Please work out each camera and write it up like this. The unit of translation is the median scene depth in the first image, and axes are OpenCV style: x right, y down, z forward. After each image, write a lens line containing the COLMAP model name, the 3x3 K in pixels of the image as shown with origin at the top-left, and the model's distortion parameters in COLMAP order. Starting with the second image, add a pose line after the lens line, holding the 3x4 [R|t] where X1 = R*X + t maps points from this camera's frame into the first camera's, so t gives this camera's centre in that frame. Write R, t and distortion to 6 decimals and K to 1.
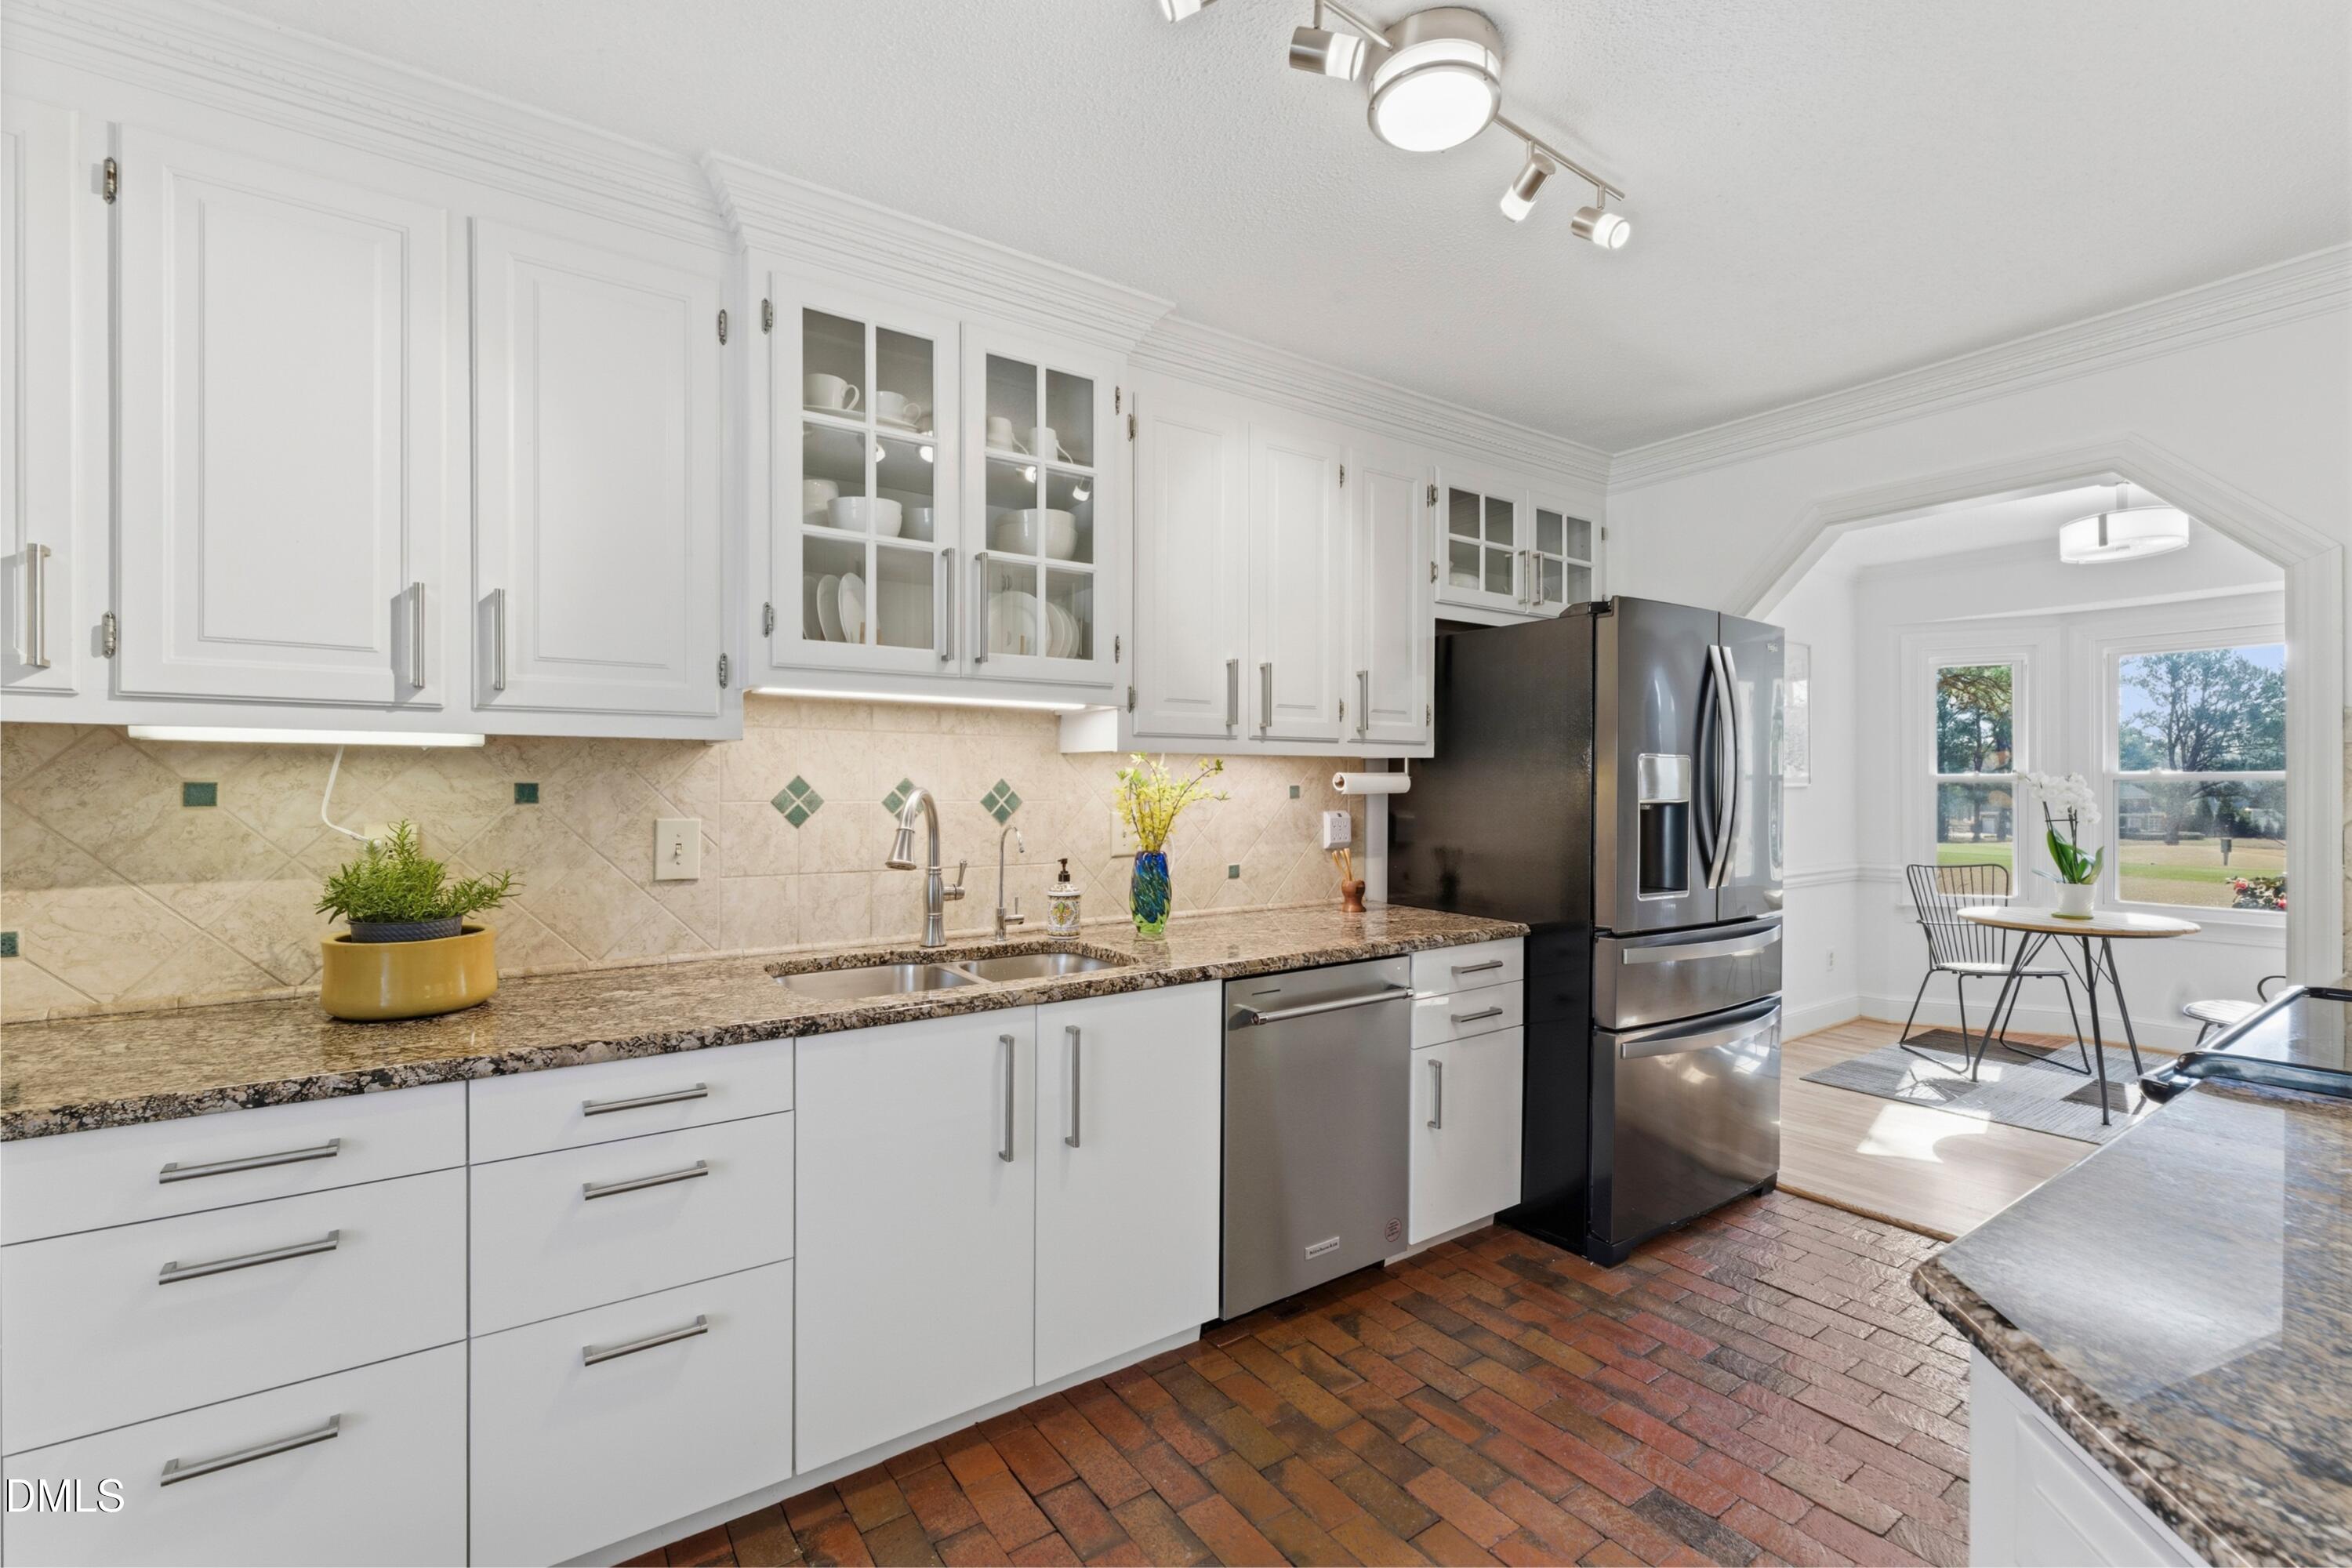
lens RADIAL K [[1022.6, 0, 1178.6], [0, 1022.6, 788.2], [0, 0, 1]] dist [-0.002789, -0.000105]
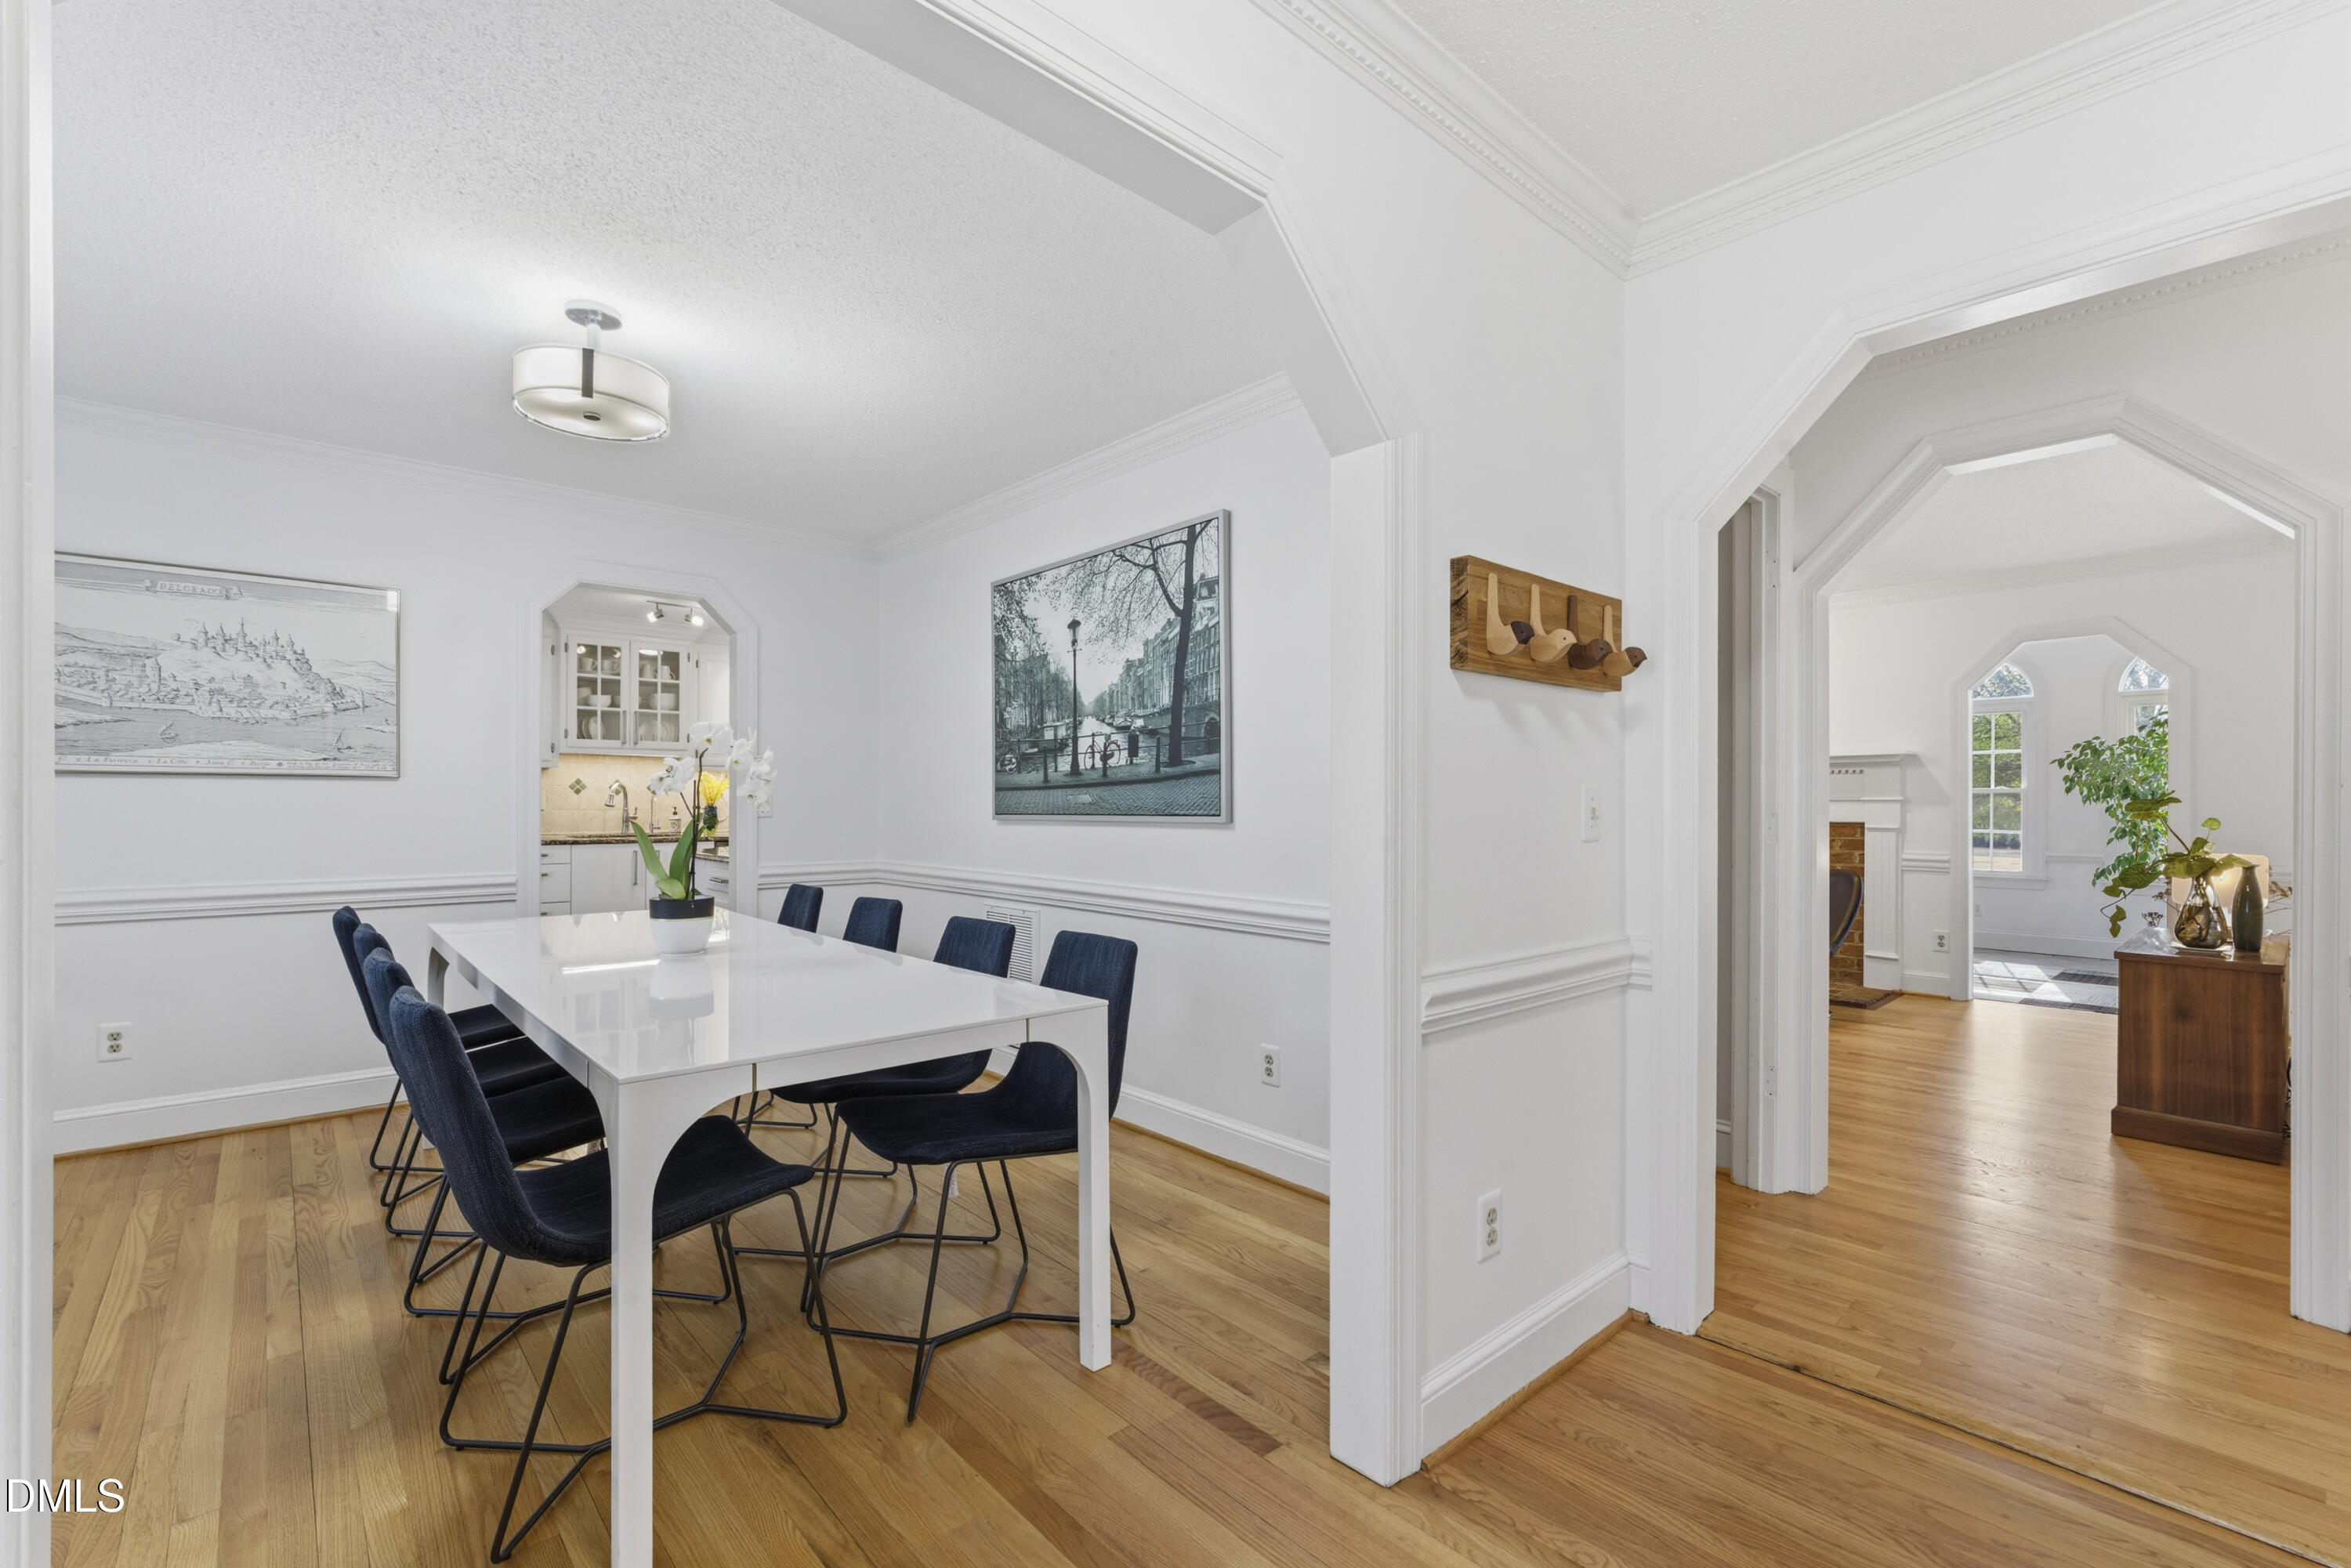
lens RADIAL K [[1022.1, 0, 1175.0], [0, 1022.1, 791.3], [0, 0, 1]] dist [-0.002789, -0.000105]
pose [[0.992580, 0.004604, 0.121503, 1.135306], [-0.003889, 0.999974, -0.006122, 0.042173], [-0.121528, 0.005604, 0.992572, -2.485097]]
